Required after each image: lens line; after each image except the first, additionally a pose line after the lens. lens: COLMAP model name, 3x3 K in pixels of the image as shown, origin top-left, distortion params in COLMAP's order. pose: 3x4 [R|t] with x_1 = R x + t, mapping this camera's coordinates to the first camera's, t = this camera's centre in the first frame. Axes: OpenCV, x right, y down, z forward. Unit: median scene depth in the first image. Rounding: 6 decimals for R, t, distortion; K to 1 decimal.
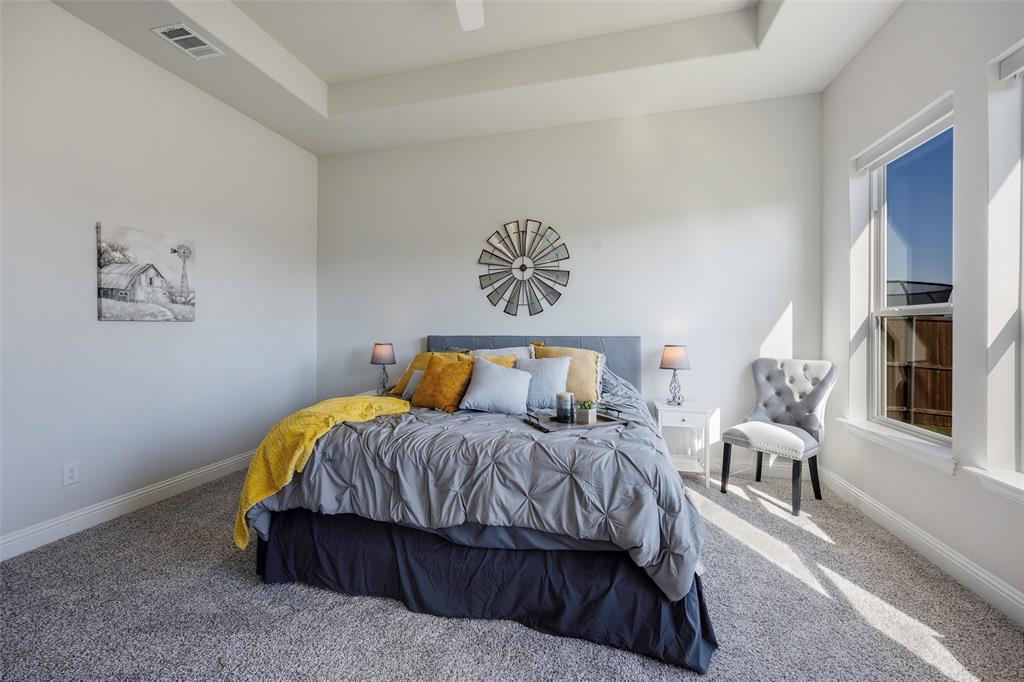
lens RADIAL K [[394.4, 0, 513.2], [0, 394.4, 331.5], [0, 0, 1]] dist [0.004114, -0.000775]
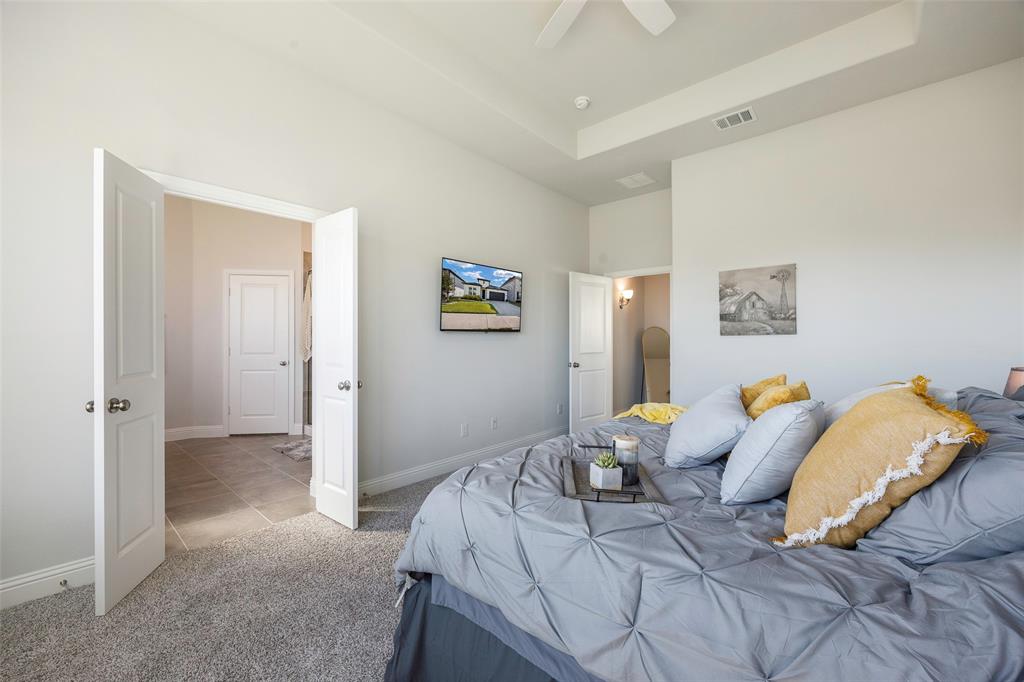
lens RADIAL K [[394.4, 0, 511.3], [0, 394.4, 339.8], [0, 0, 1]] dist [0.004114, -0.000775]
pose [[-0.473693, -0.000878, -0.880689, 0.583142], [-0.004873, 0.999987, 0.001624, -0.007598], [0.880676, 0.005061, -0.473691, 0.845923]]
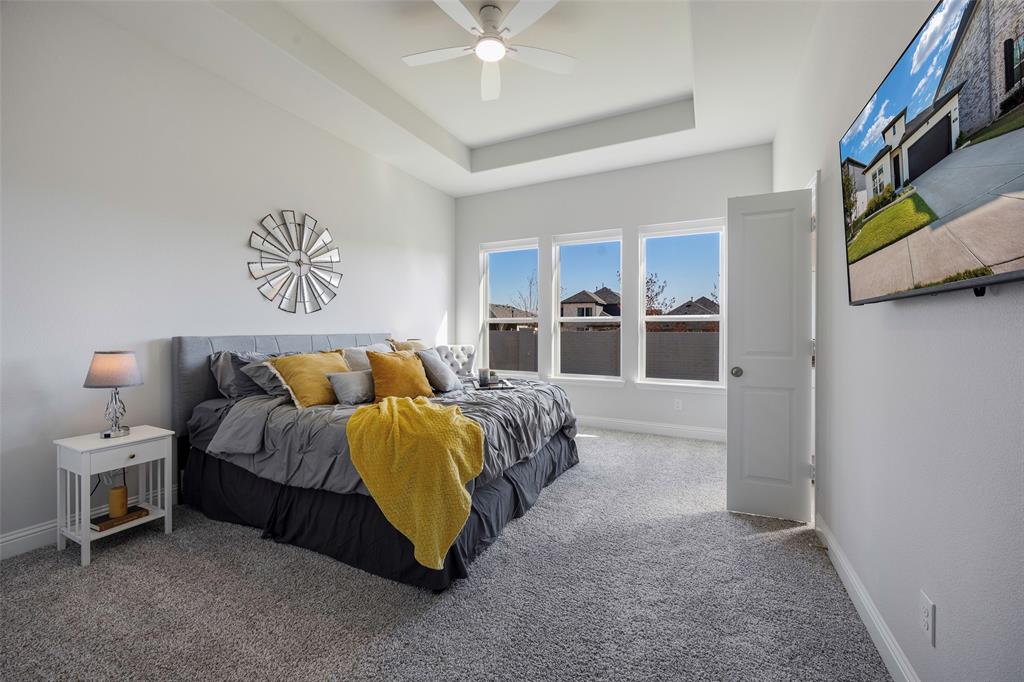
lens RADIAL K [[394.4, 0, 516.2], [0, 394.4, 336.2], [0, 0, 1]] dist [0.004114, -0.000775]
pose [[0.219937, -0.016107, 0.975381, -0.999237], [0.010914, 0.999842, 0.014050, 0.009054], [-0.975453, 0.007556, 0.220078, 0.363787]]
